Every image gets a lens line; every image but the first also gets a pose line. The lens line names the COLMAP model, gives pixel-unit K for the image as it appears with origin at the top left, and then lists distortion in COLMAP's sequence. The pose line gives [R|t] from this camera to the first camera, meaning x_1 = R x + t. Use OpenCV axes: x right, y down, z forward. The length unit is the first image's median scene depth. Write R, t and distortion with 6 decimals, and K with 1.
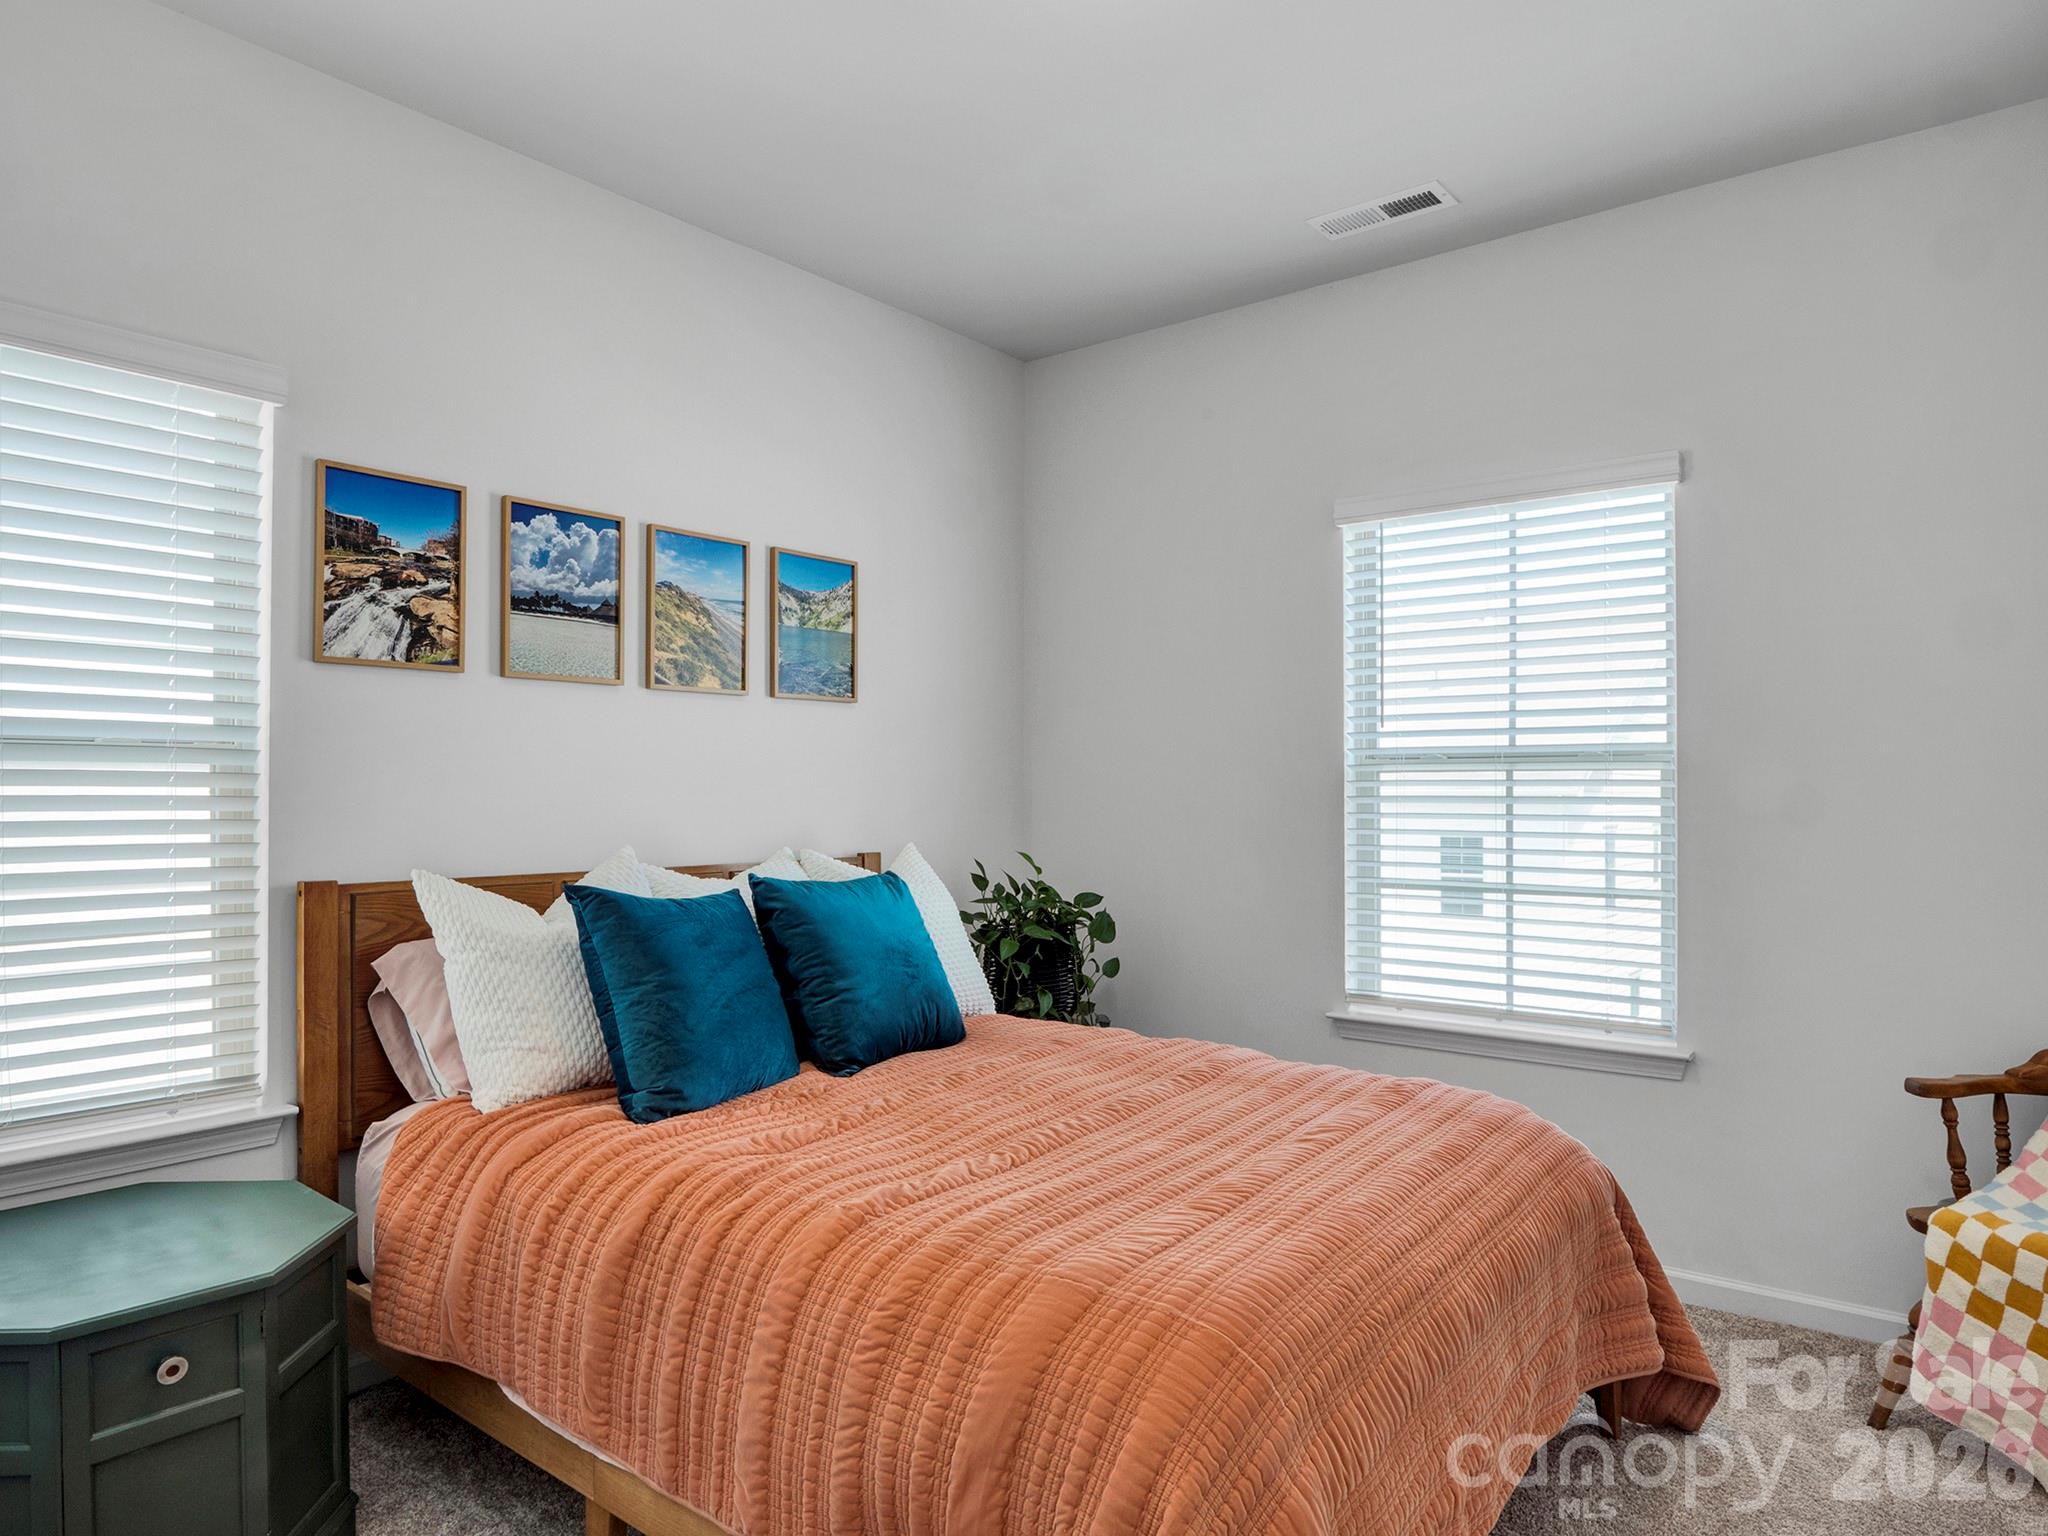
lens RADIAL K [[1305.6, 0, 1028.3], [0, 1305.6, 774.6], [0, 0, 1]] dist [-0.031150, 0.012060]
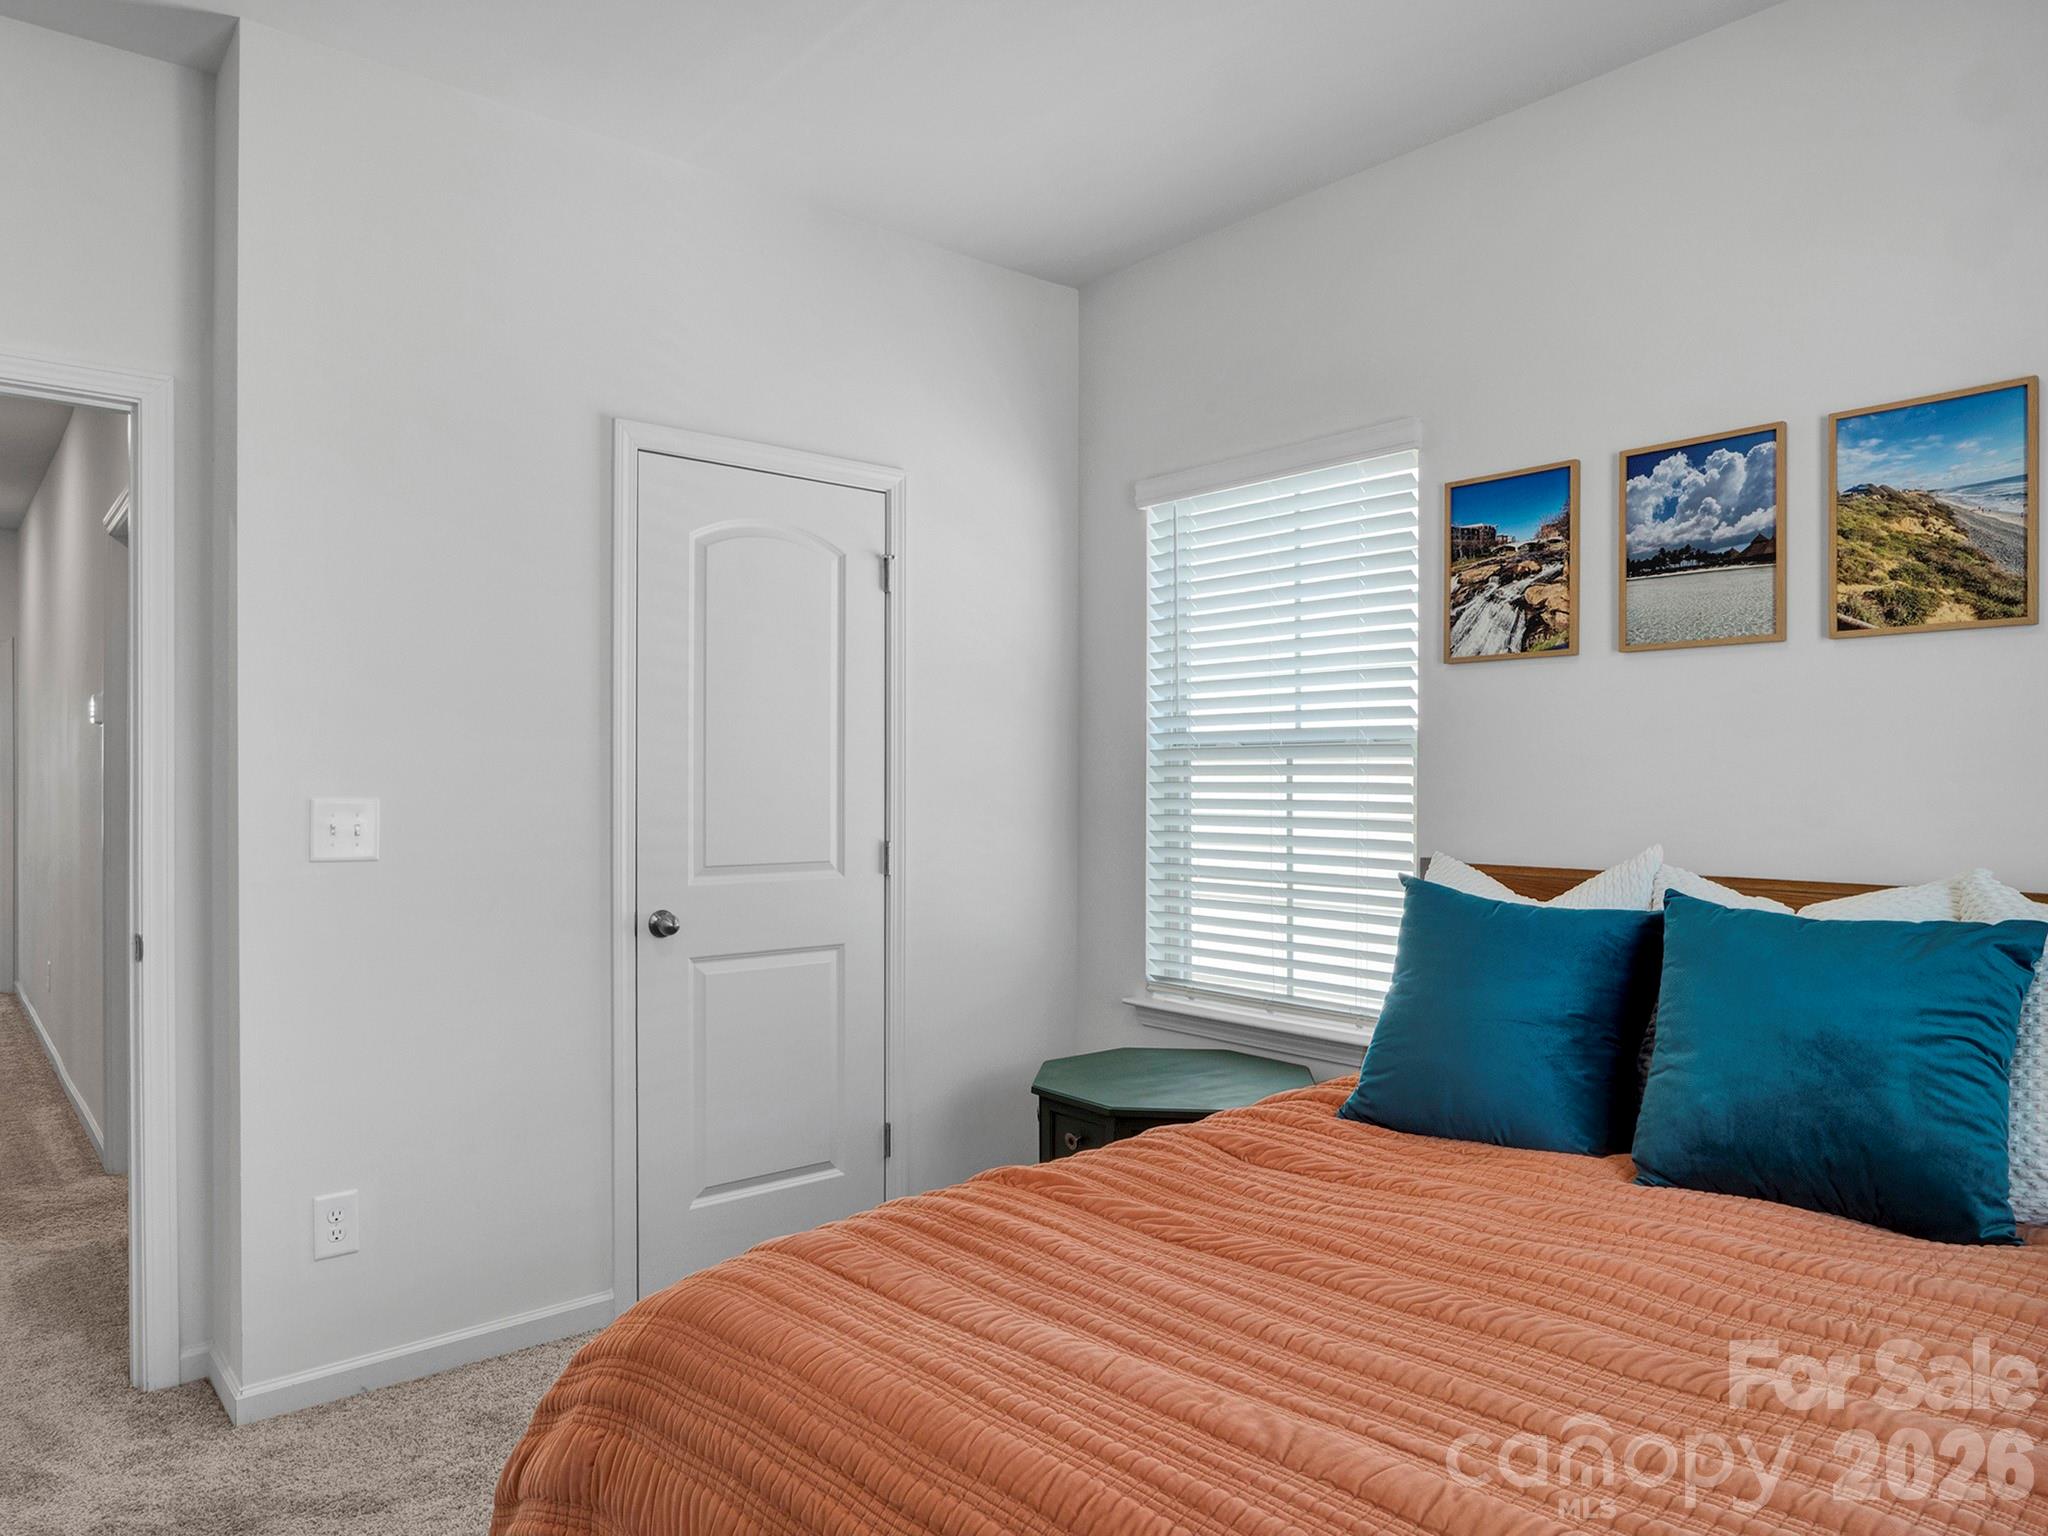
lens RADIAL K [[1305.6, 0, 1028.7], [0, 1305.6, 782.2], [0, 0, 1]] dist [-0.031150, 0.012060]
pose [[-0.191157, -0.004487, -0.981549, 0.582186], [0.006647, 0.999961, -0.005865, 0.018388], [0.981537, -0.007645, -0.191120, 0.791482]]
